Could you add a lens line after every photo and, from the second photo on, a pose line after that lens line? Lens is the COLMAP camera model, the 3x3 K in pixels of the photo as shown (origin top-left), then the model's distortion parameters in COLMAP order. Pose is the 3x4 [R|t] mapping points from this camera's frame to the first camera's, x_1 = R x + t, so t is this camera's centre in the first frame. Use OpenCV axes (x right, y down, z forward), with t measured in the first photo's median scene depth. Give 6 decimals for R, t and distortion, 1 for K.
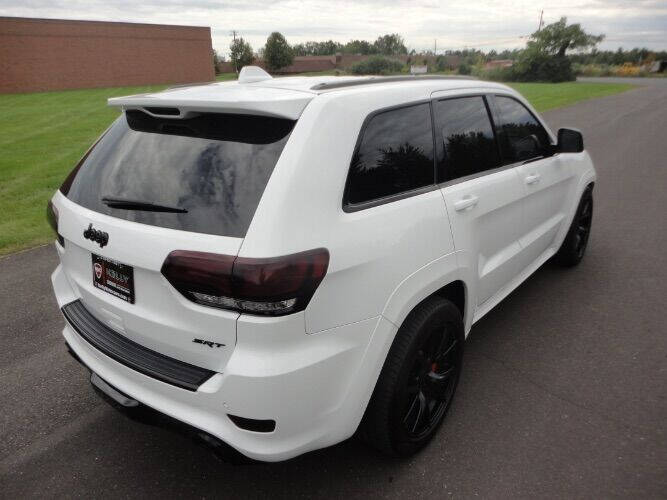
lens RADIAL K [[481.5, 0, 336.2], [0, 481.5, 250.9], [0, 0, 1]] dist [-0.023882, 0.001900]
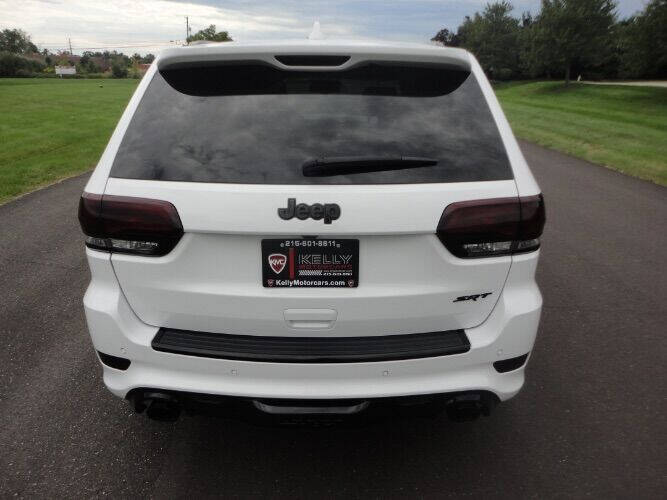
lens RADIAL K [[481.5, 0, 336.2], [0, 481.5, 250.9], [0, 0, 1]] dist [-0.023882, 0.001900]
pose [[0.785426, -0.182195, 0.591533, -0.911821], [0.186866, 0.980900, 0.054004, -0.002615], [-0.590074, 0.068121, 0.804470, 0.331211]]
